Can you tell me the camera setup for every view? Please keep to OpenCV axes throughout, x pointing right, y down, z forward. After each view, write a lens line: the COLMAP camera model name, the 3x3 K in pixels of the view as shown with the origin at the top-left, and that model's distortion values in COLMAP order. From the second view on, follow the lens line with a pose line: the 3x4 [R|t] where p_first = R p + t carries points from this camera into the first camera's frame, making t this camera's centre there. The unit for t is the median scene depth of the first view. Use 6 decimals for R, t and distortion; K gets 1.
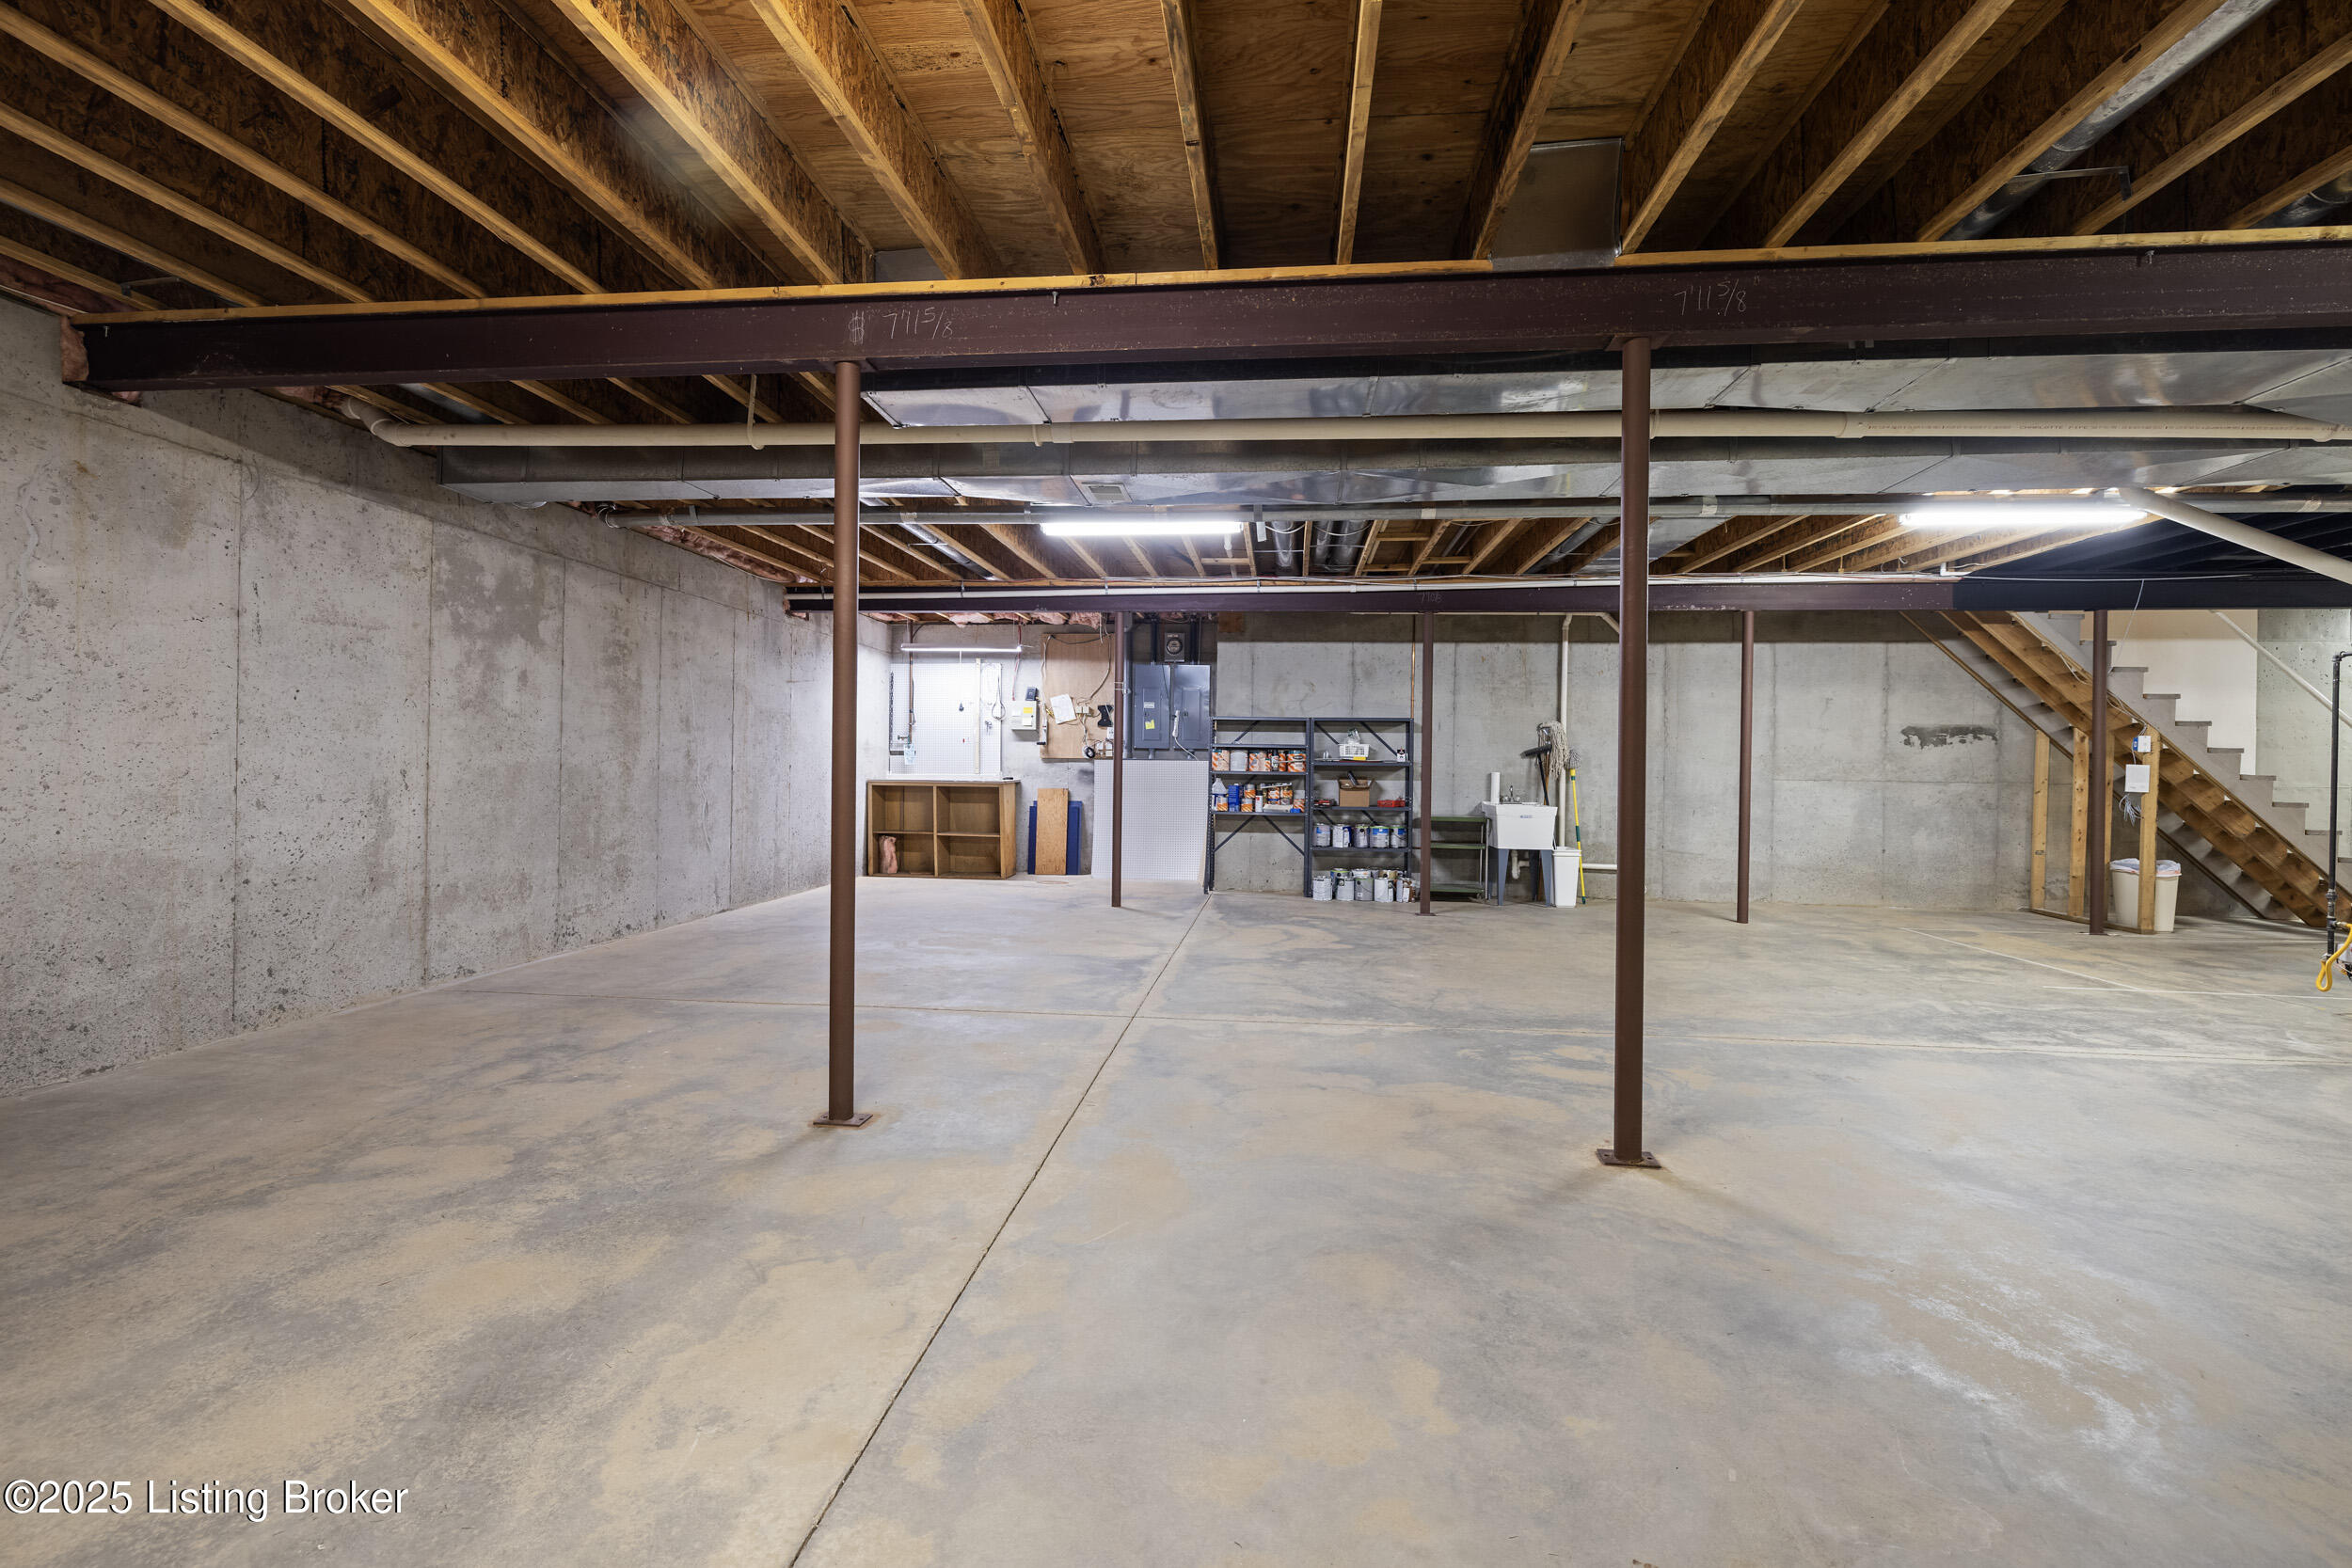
lens RADIAL K [[994.3, 0, 1176.7], [0, 994.3, 772.2], [0, 0, 1]] dist [0.001600, 0.000321]
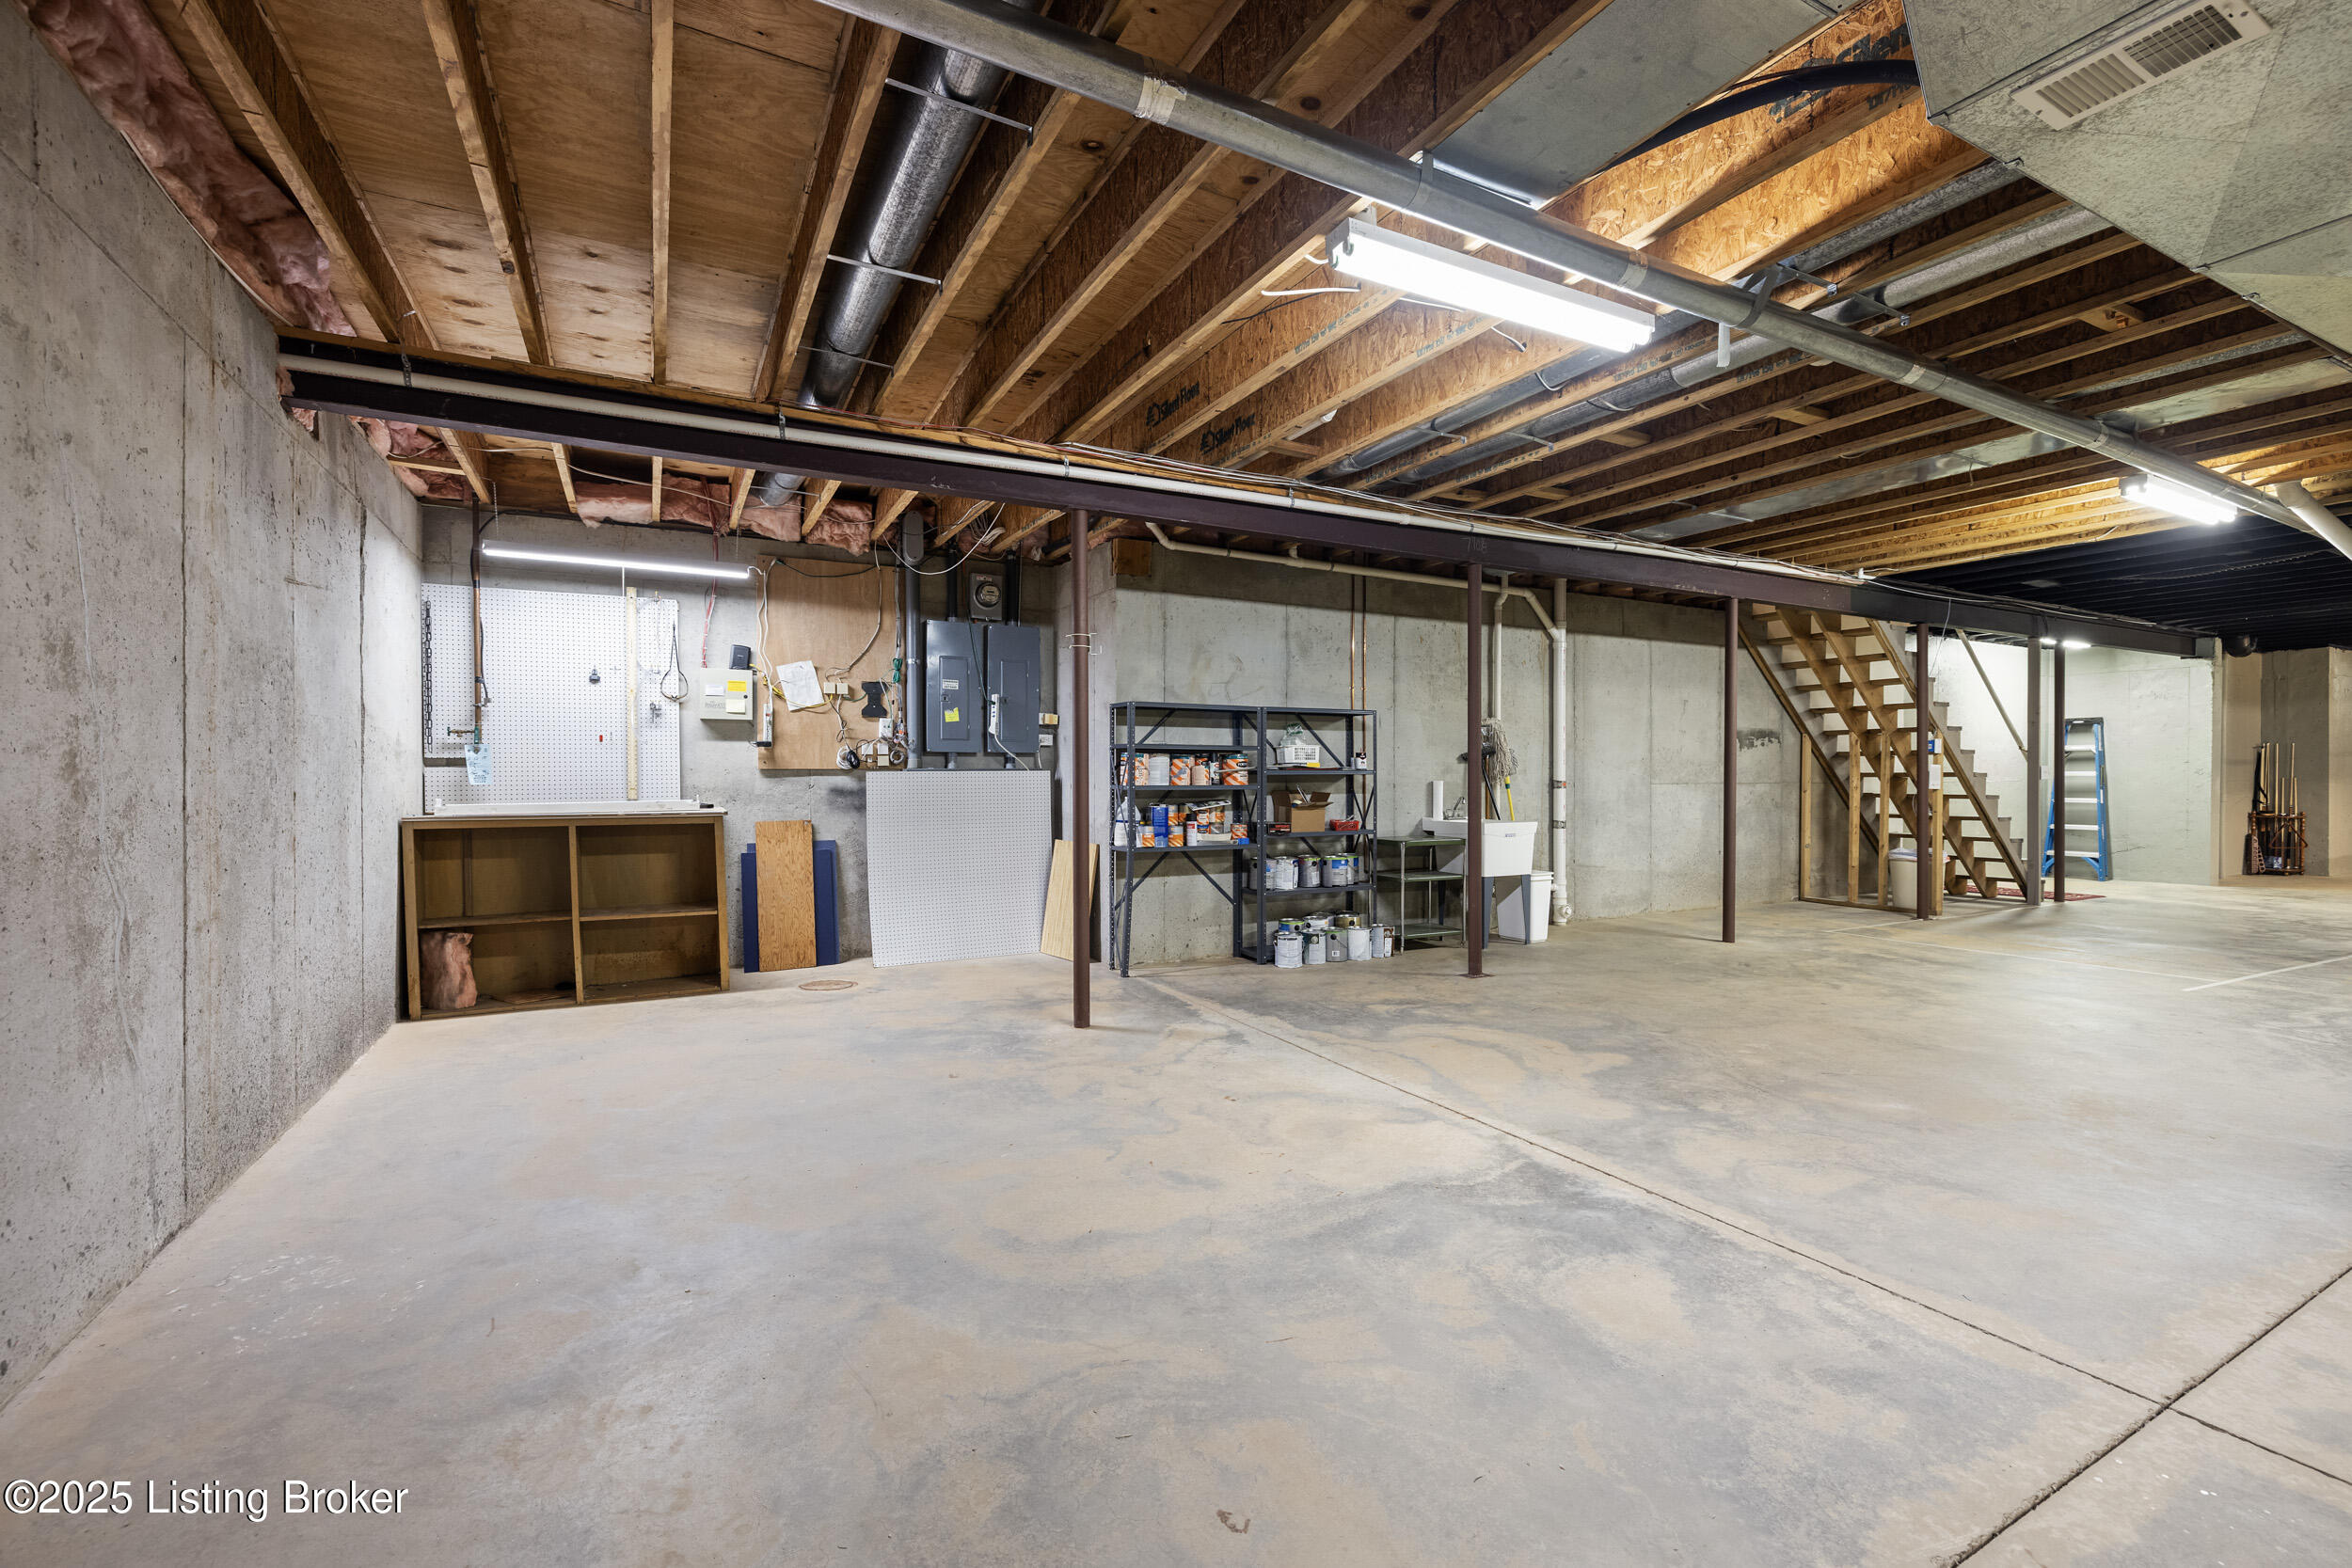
lens RADIAL K [[994.3, 0, 1178.7], [0, 994.3, 784.4], [0, 0, 1]] dist [0.001600, 0.000321]
pose [[0.832527, -0.018356, 0.553681, -0.292551], [0.016983, 0.999827, 0.007611, -0.006606], [-0.553725, 0.003067, 0.832694, 0.440590]]
